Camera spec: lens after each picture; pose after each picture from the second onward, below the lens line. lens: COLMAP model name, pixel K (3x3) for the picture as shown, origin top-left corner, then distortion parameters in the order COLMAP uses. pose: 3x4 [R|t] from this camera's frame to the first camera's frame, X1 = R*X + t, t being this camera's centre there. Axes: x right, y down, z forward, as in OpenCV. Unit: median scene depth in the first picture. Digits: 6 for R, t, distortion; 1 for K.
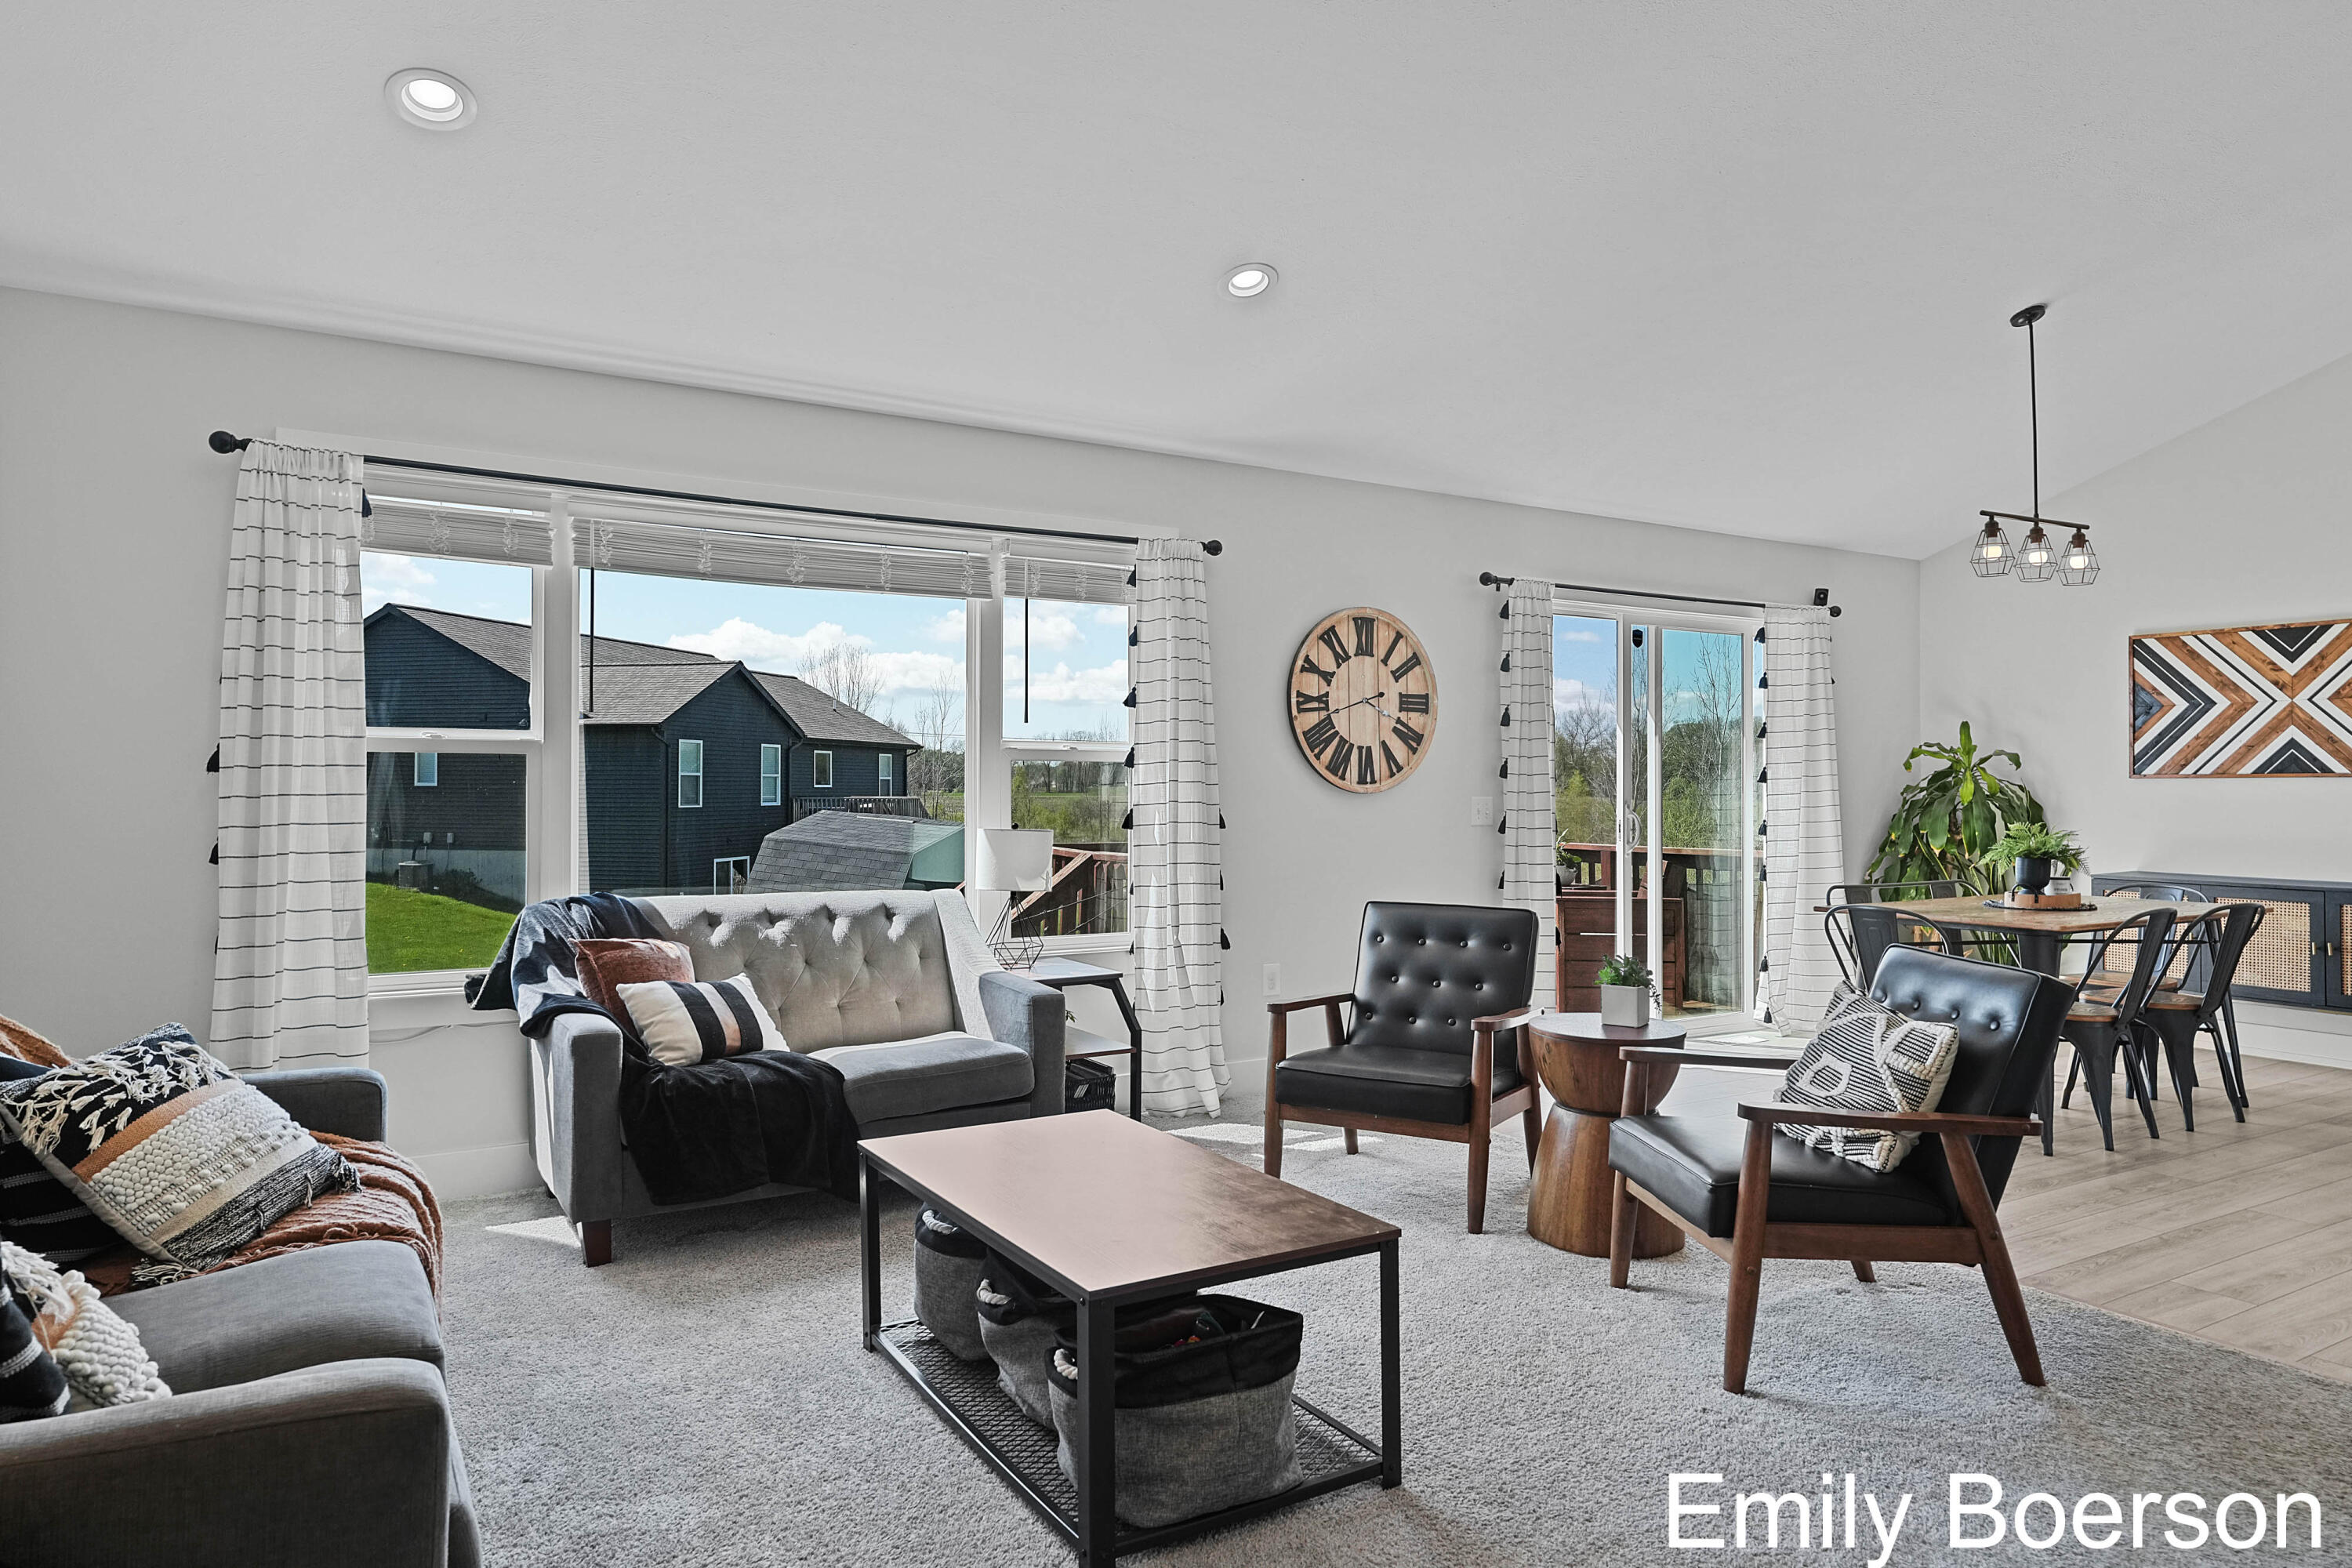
lens RADIAL K [[1447.7, 0, 1171.0], [0, 1447.7, 791.6], [0, 0, 1]] dist [0.003538, -0.000129]
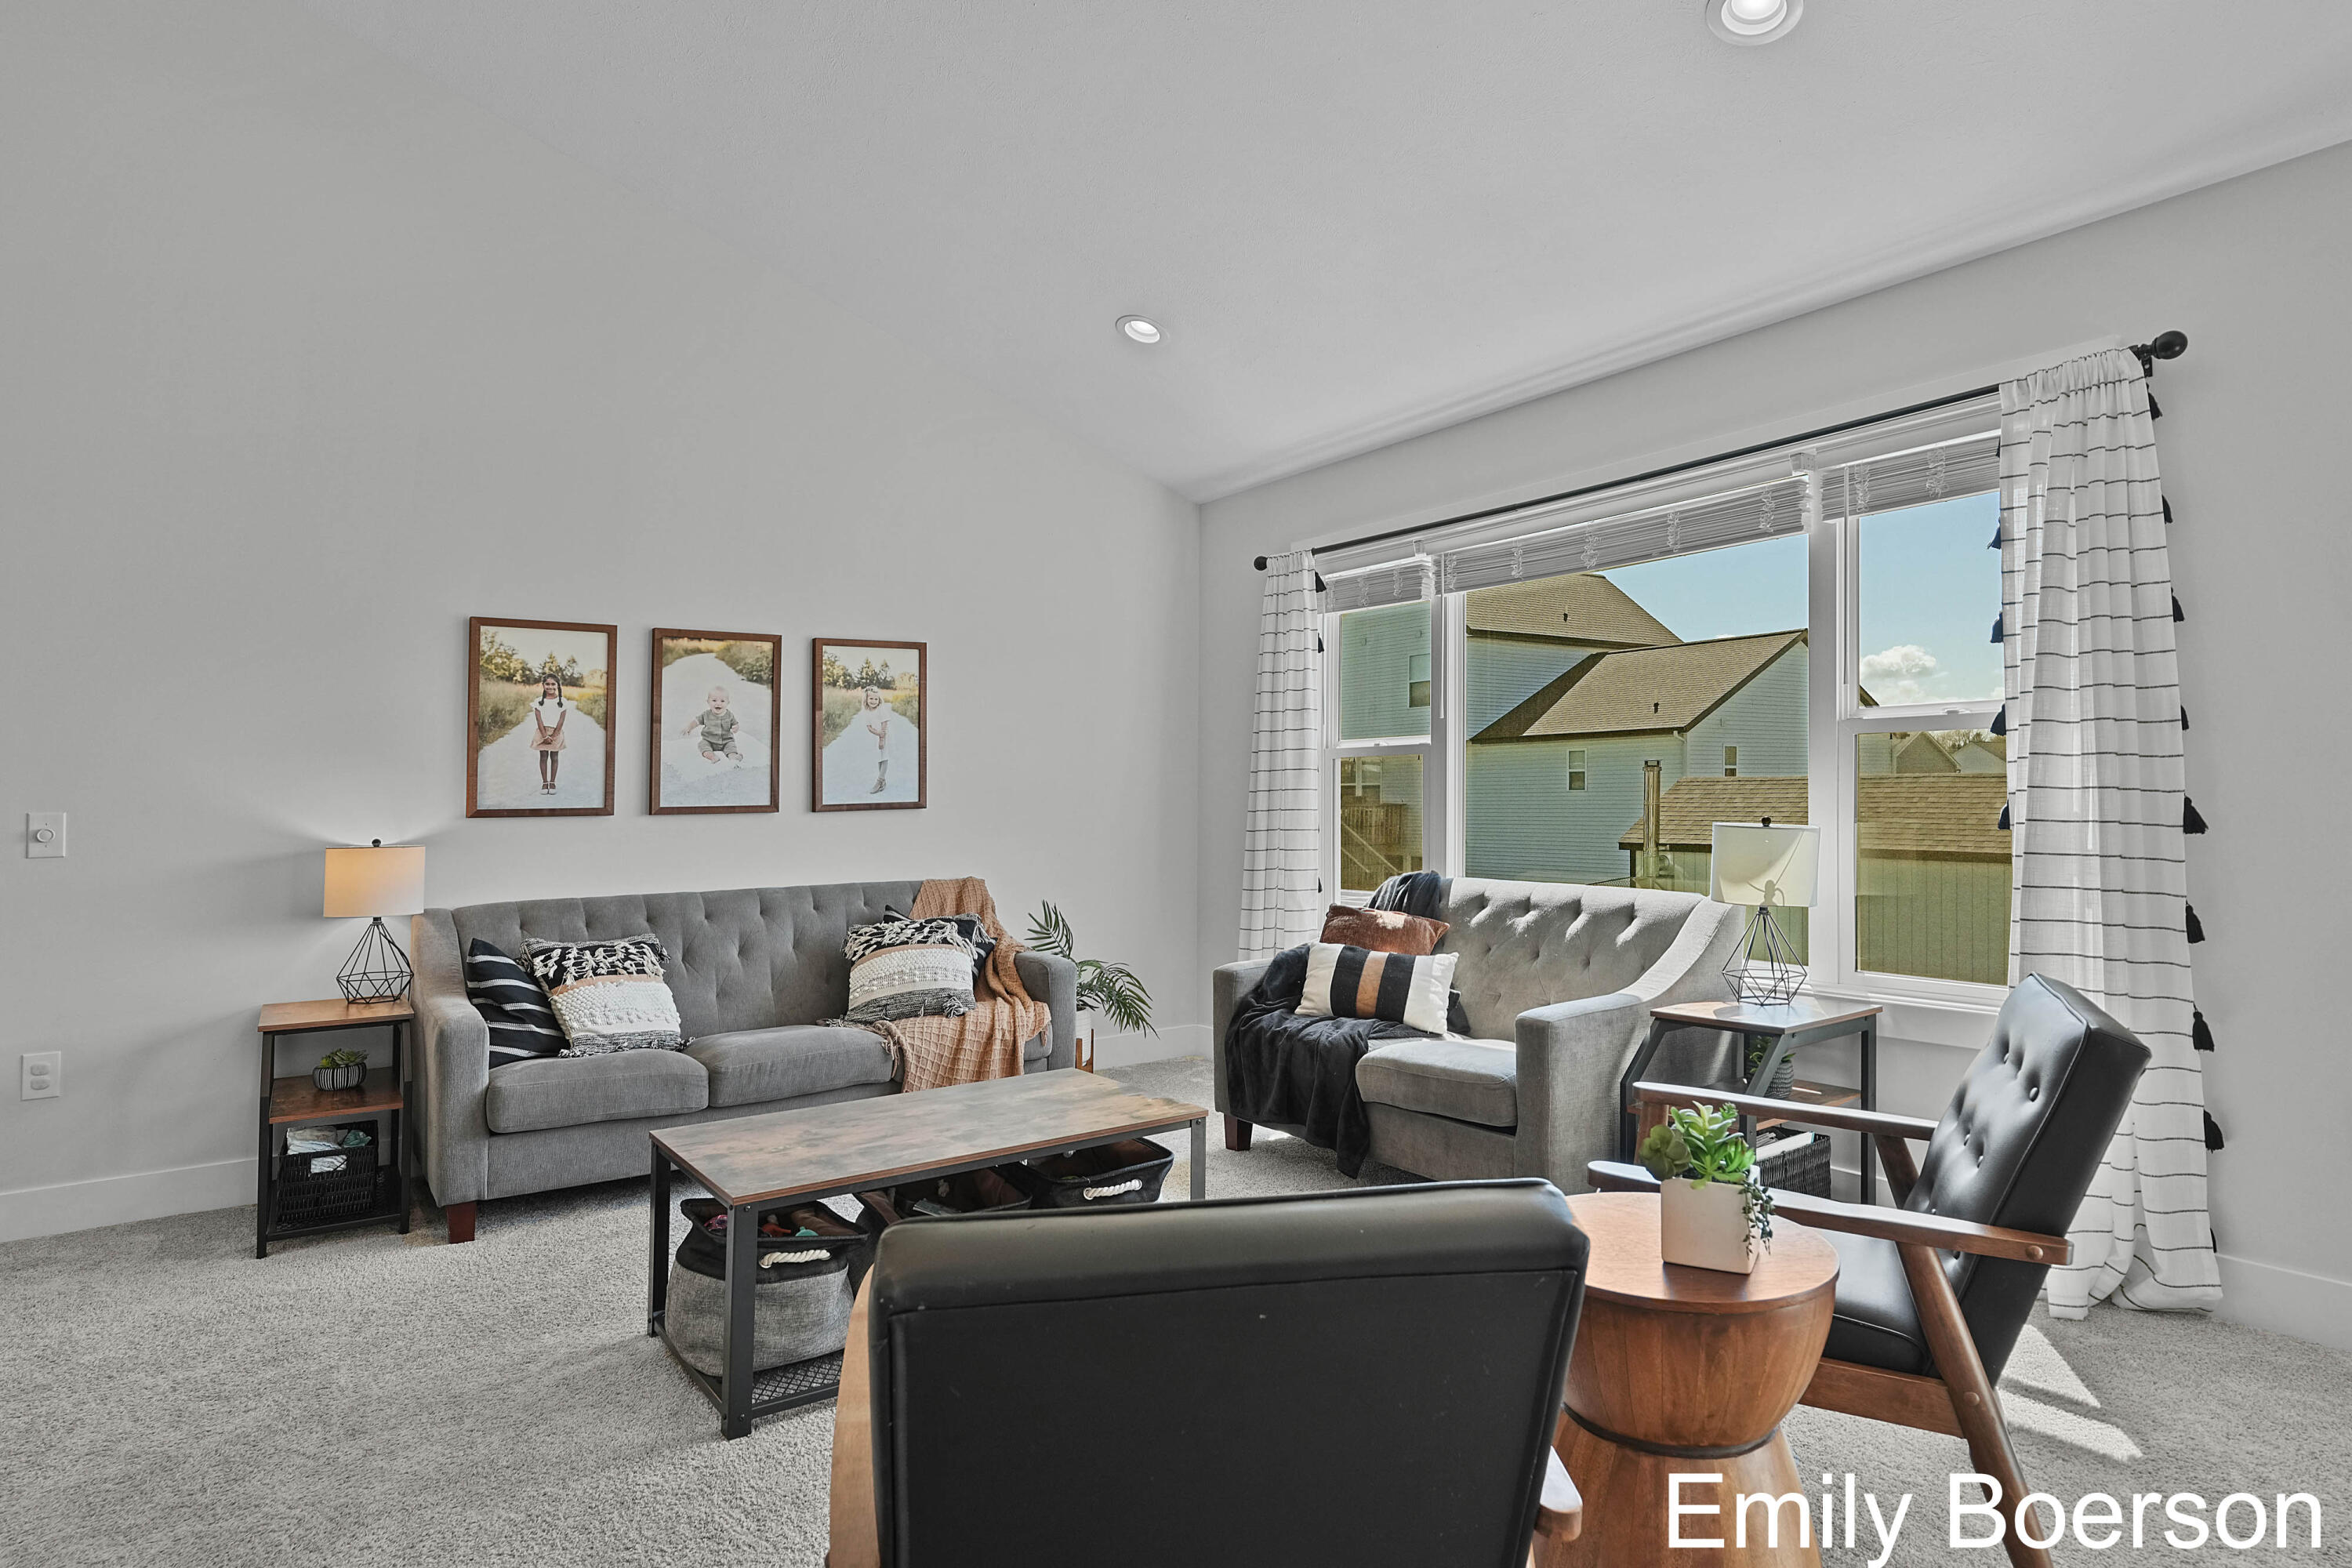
lens RADIAL K [[1303.9, 0, 1171.3], [0, 1303.9, 774.3], [0, 0, 1]] dist [0.000373, -0.000451]
pose [[0.077899, -0.020549, -0.996749, 0.559838], [0.011104, 0.999743, -0.019743, 0.008320], [0.996899, -0.009530, 0.078108, 0.616148]]
